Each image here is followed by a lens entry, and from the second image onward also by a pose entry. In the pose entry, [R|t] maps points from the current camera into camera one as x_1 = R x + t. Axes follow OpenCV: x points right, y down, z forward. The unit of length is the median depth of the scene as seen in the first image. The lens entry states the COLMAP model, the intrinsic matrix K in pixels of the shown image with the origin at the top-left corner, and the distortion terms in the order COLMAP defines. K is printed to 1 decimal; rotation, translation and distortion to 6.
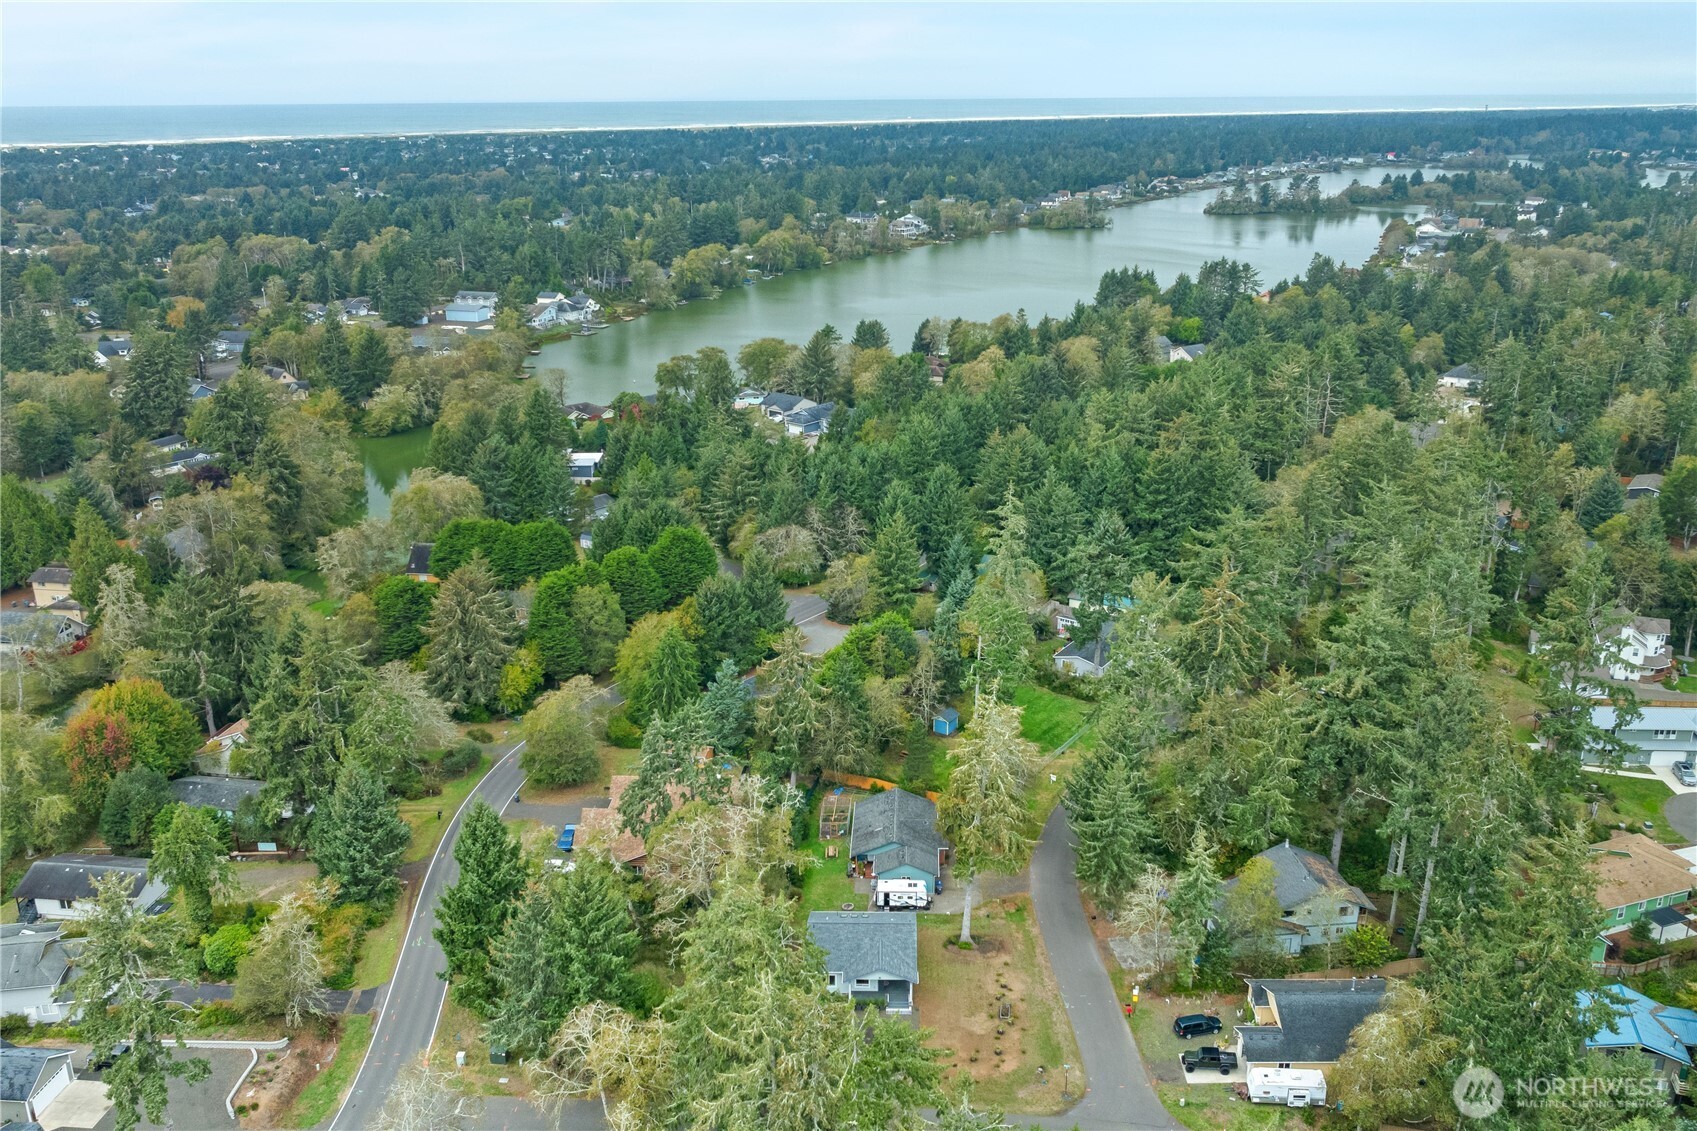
lens RADIAL K [[1417.2, 0, 848.5], [0, 1417.2, 565.5], [0, 0, 1]] dist [-0.022288, -0.004721]
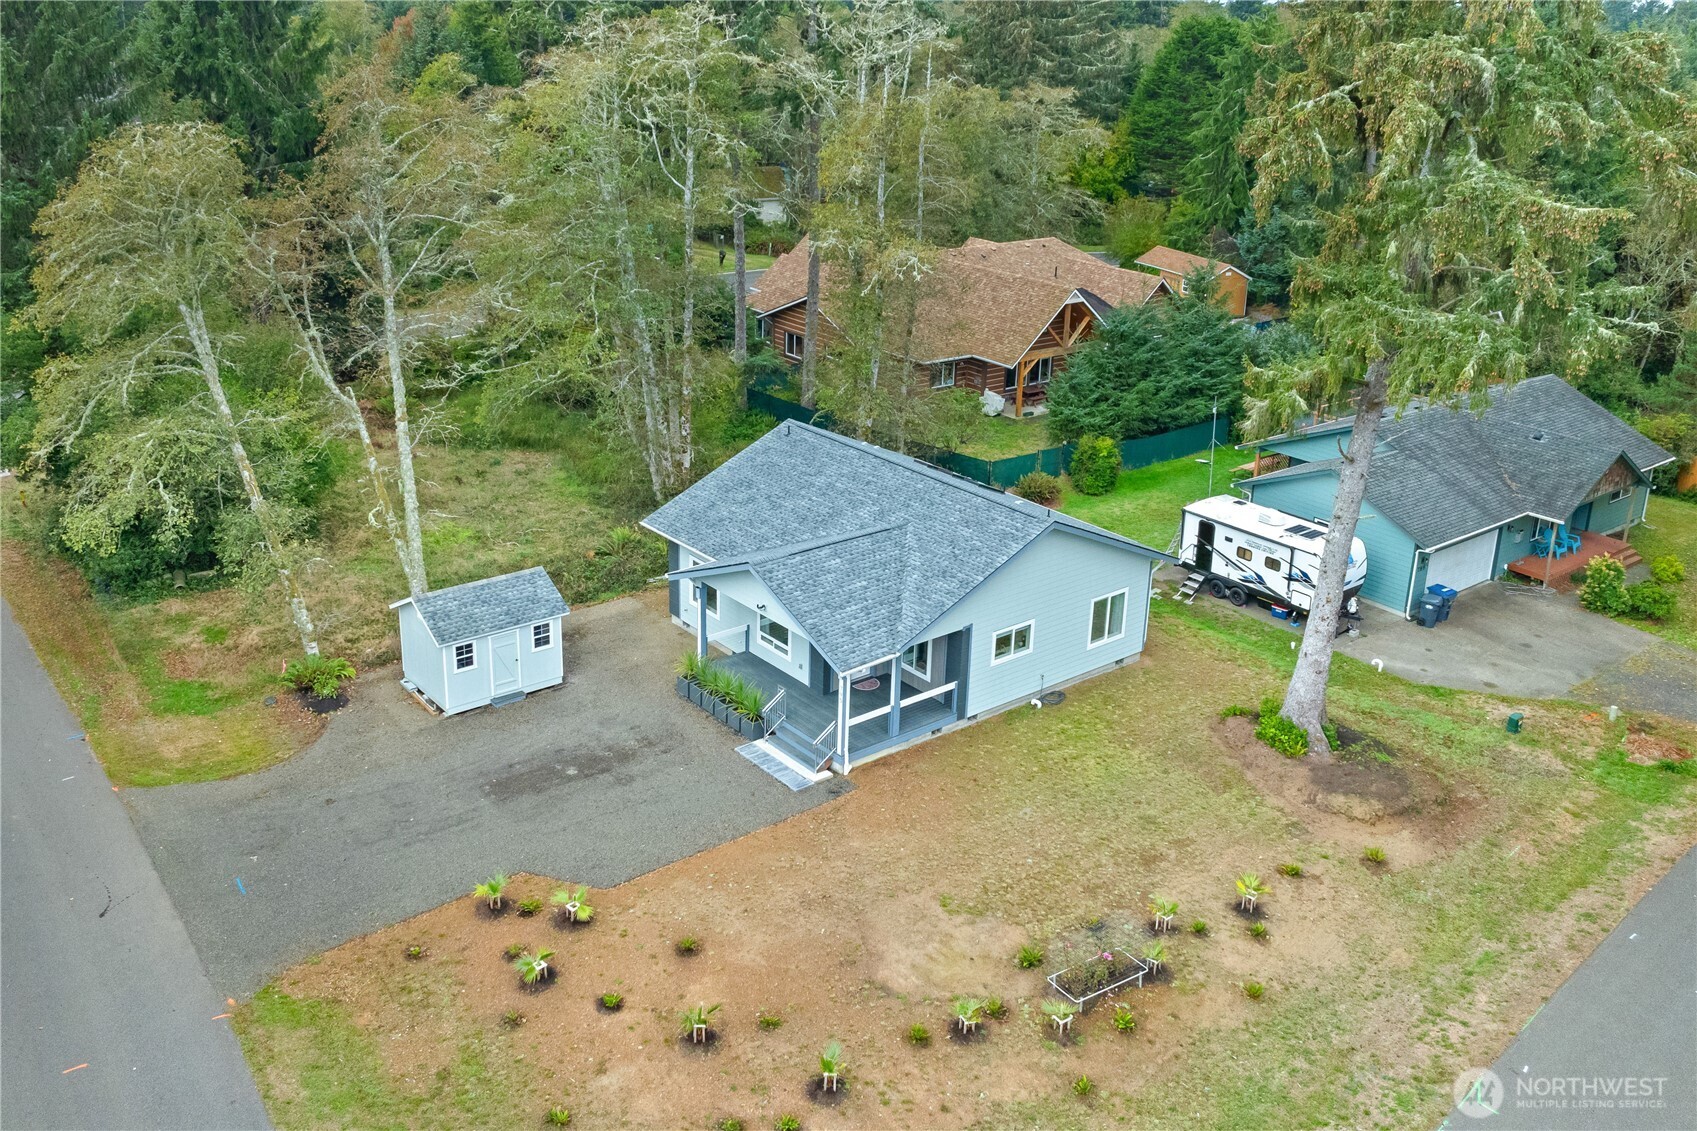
lens RADIAL K [[1480.7, 0, 833.6], [0, 1480.7, 472.2], [0, 0, 1]] dist [-0.009397, -0.015746]
pose [[0.651243, 0.260746, -0.712666, 0.202818], [-0.276730, 0.956048, 0.096915, 0.226016], [0.706614, 0.134101, 0.694776, 0.777122]]
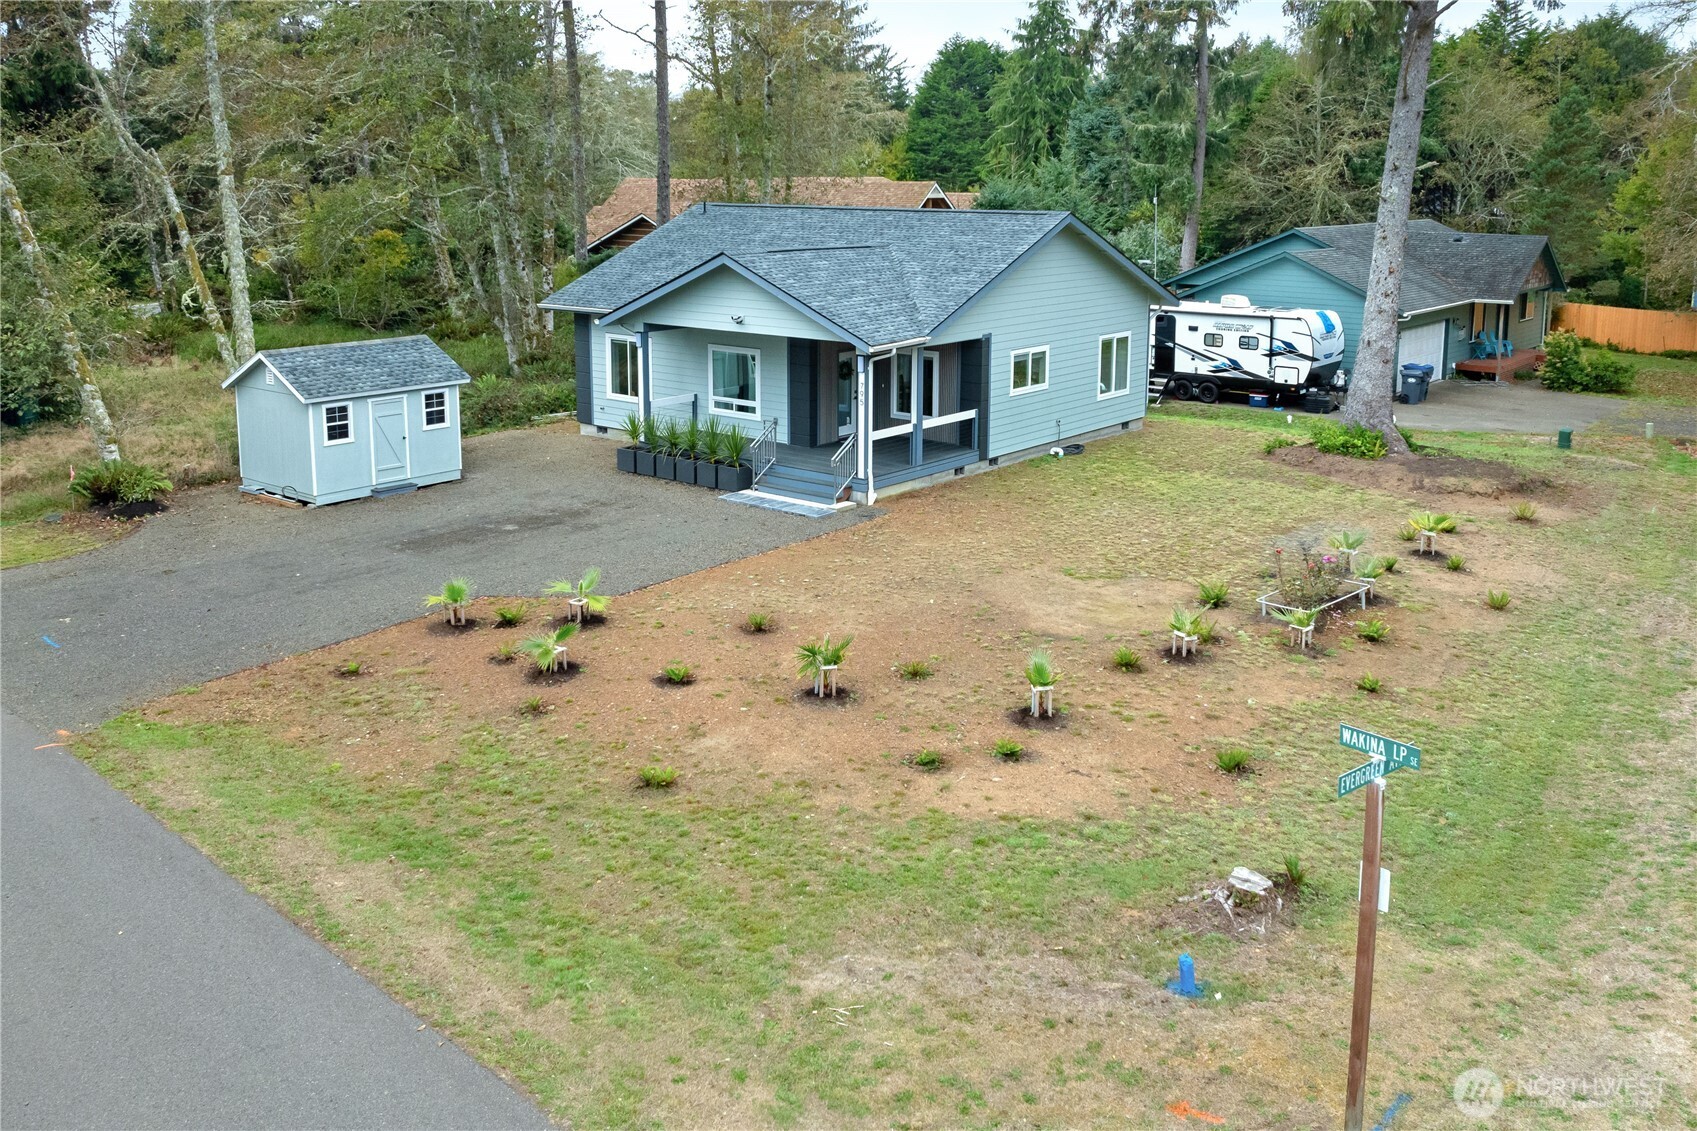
lens RADIAL K [[1459.3, 0, 860.9], [0, 1459.3, 400.5], [0, 0, 1]] dist [-0.015185, -0.010065]
pose [[0.800240, 0.106144, -0.590212, 0.151604], [-0.206022, 0.972967, -0.104356, 0.303608], [0.563180, 0.205107, 0.800475, 0.800971]]
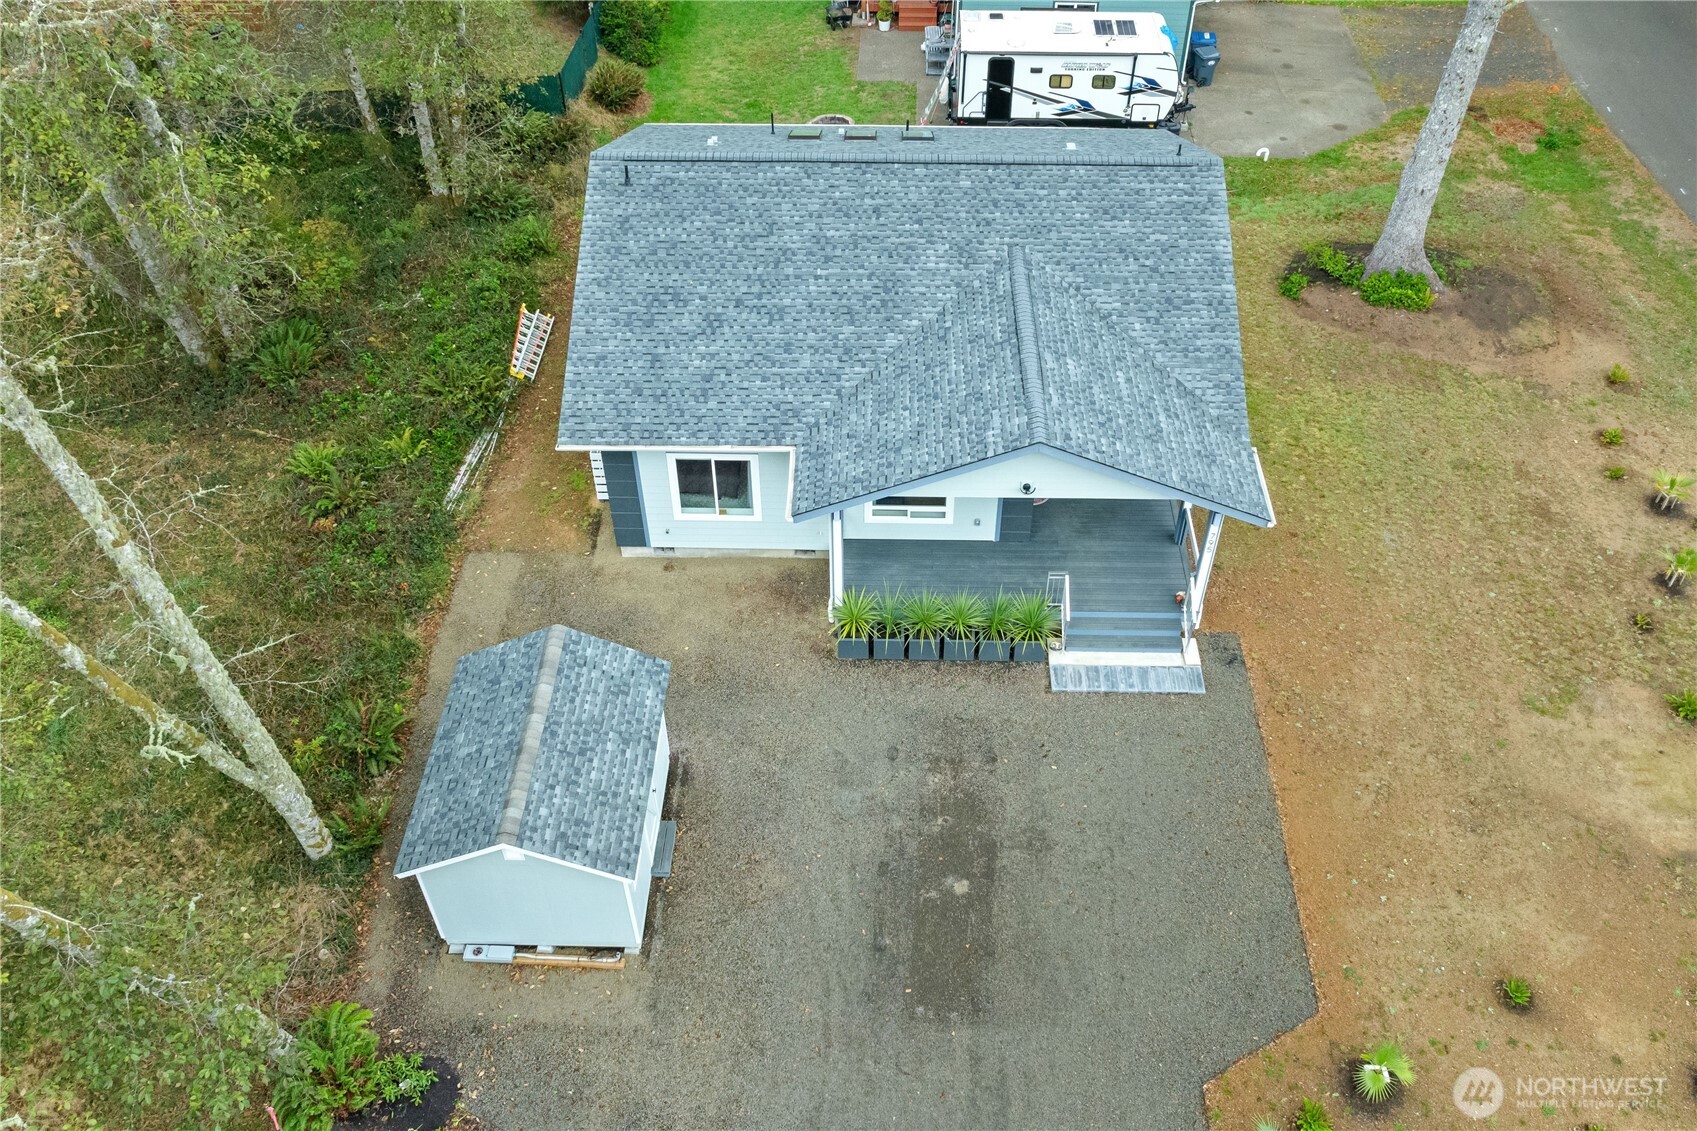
lens RADIAL K [[1417.2, 0, 848.5], [0, 1417.2, 565.5], [0, 0, 1]] dist [-0.022288, -0.004721]
pose [[0.999986, -0.001322, 0.005198, 0.001589], [-0.001080, 0.899704, 0.436499, 0.218311], [-0.005254, -0.436498, 0.899690, 0.809811]]
